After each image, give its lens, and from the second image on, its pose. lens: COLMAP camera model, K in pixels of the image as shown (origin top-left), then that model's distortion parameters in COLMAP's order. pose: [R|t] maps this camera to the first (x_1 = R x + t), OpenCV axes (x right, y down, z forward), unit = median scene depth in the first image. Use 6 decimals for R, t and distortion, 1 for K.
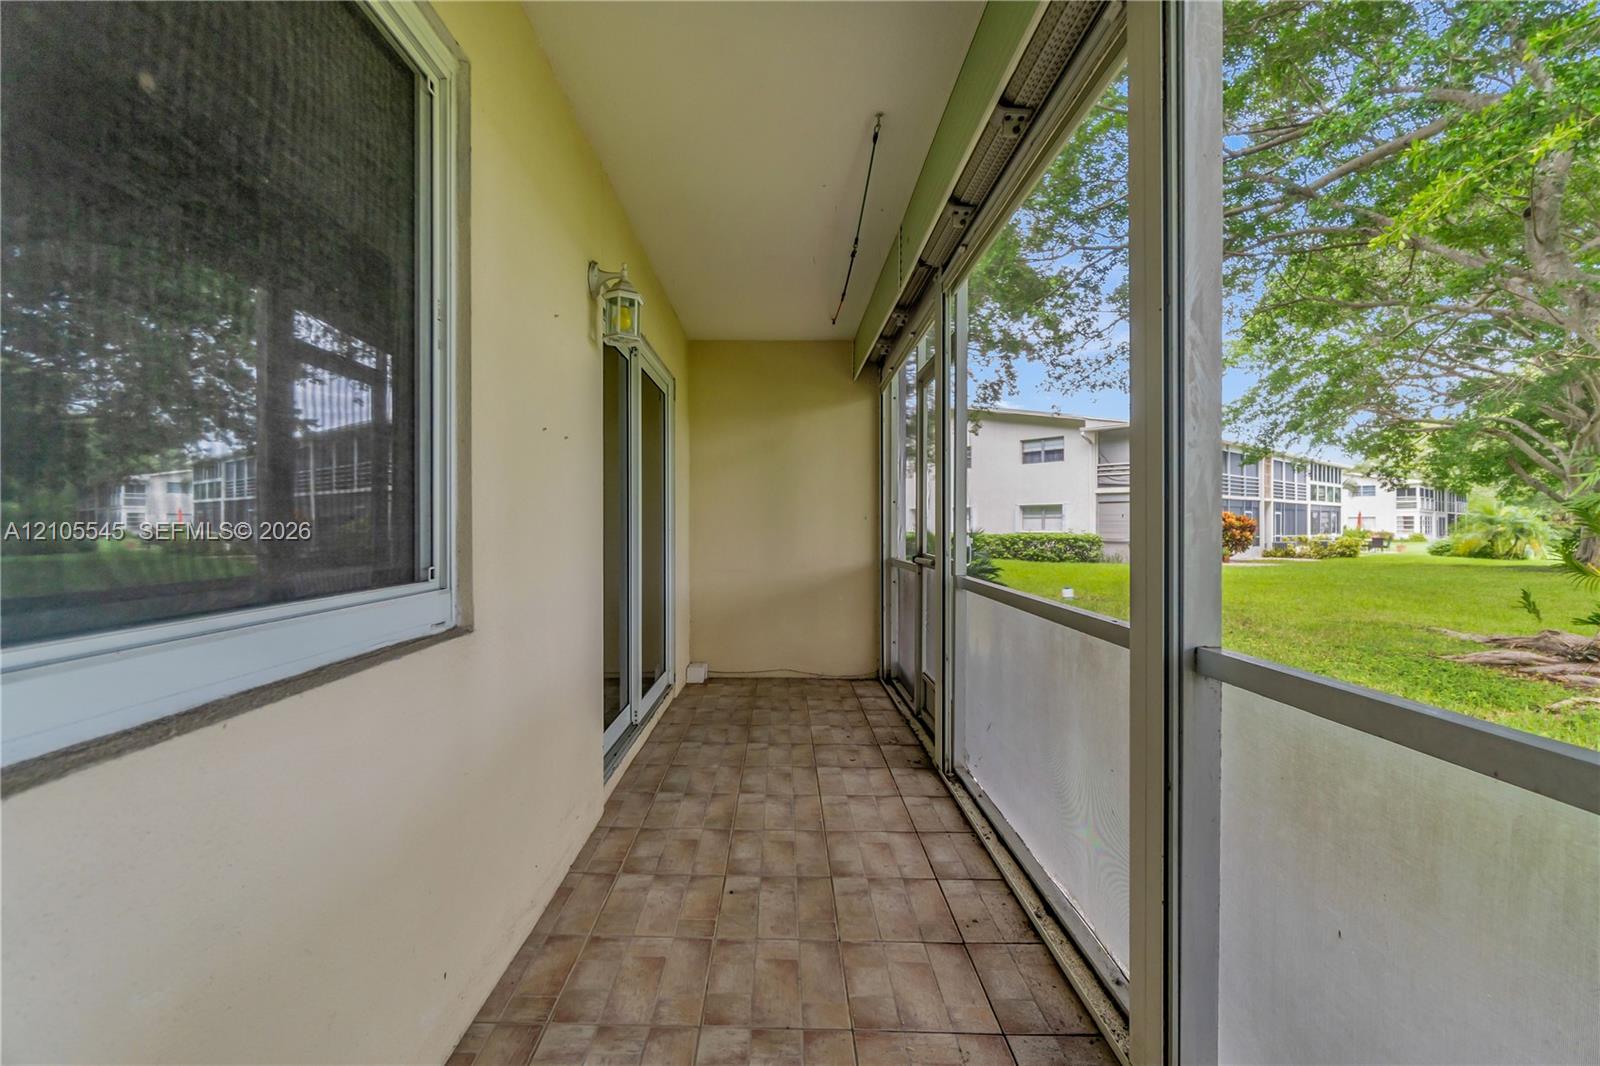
lens RADIAL K [[694.7, 0, 792.4], [0, 694.7, 524.5], [0, 0, 1]] dist [-0.006133, 0.000748]
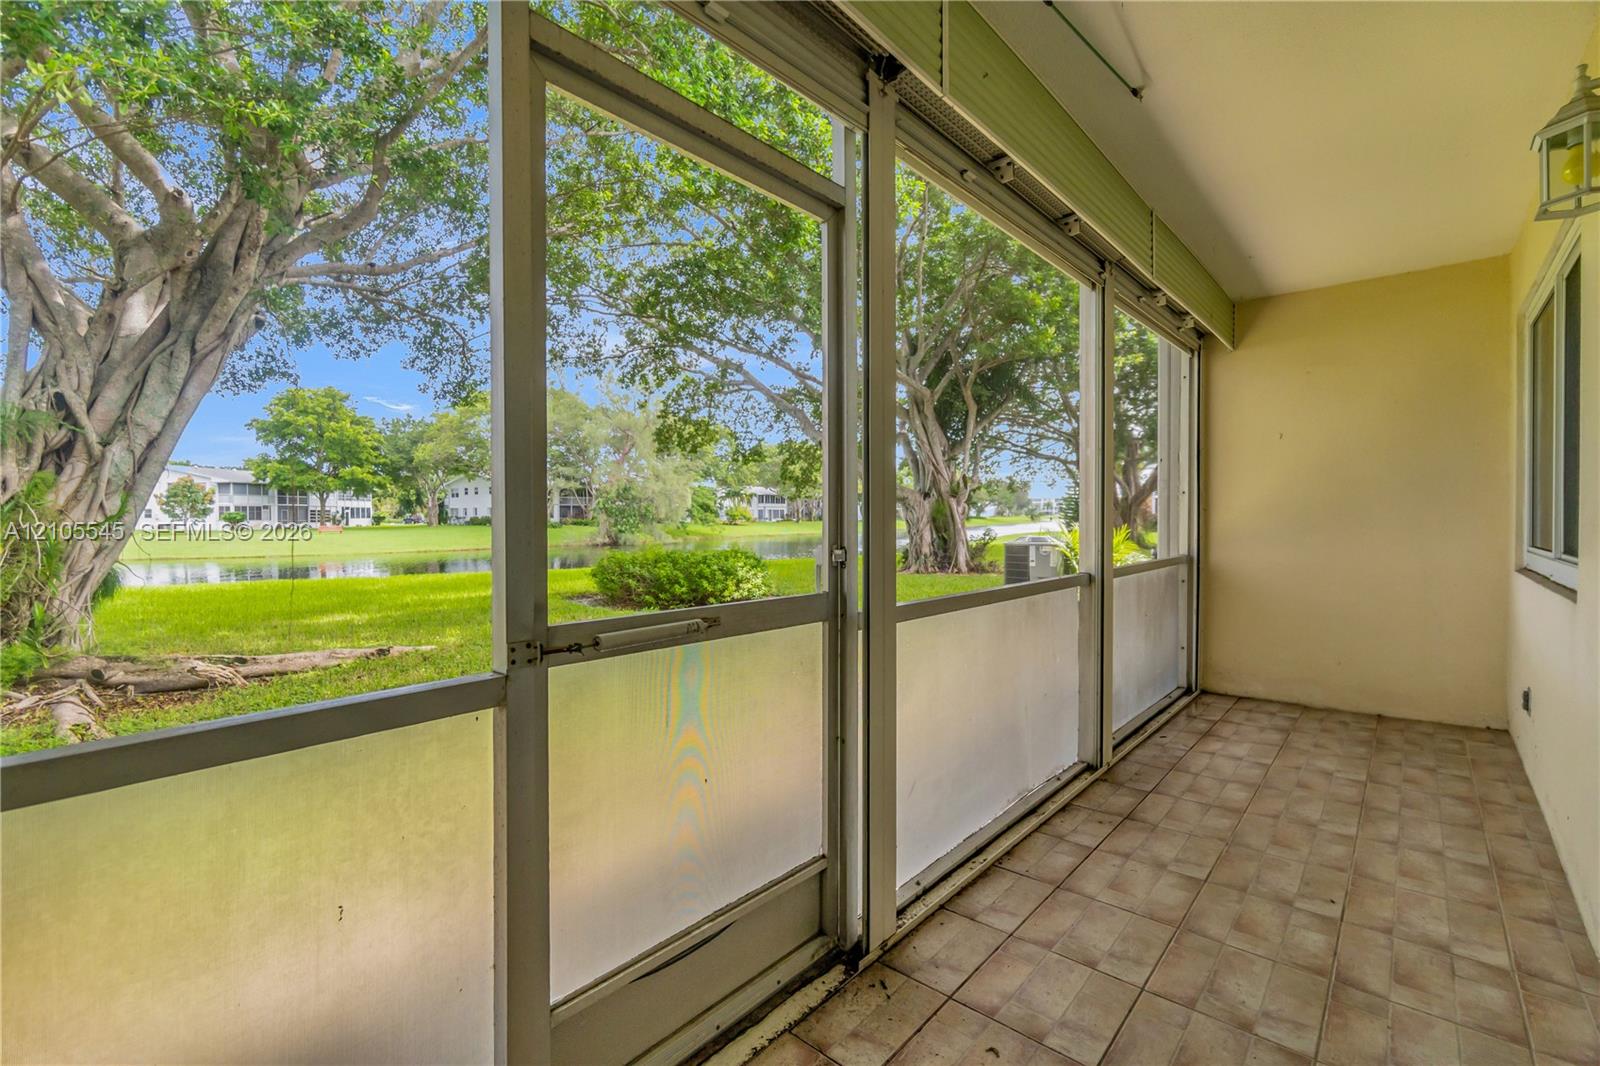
lens RADIAL K [[694.7, 0, 792.4], [0, 694.7, 524.5], [0, 0, 1]] dist [-0.006133, 0.000748]
pose [[-0.733830, -0.006001, 0.679307, -0.176839], [0.001017, 0.999950, 0.009932, -0.007712], [-0.679333, 0.007979, -0.733787, 2.098016]]
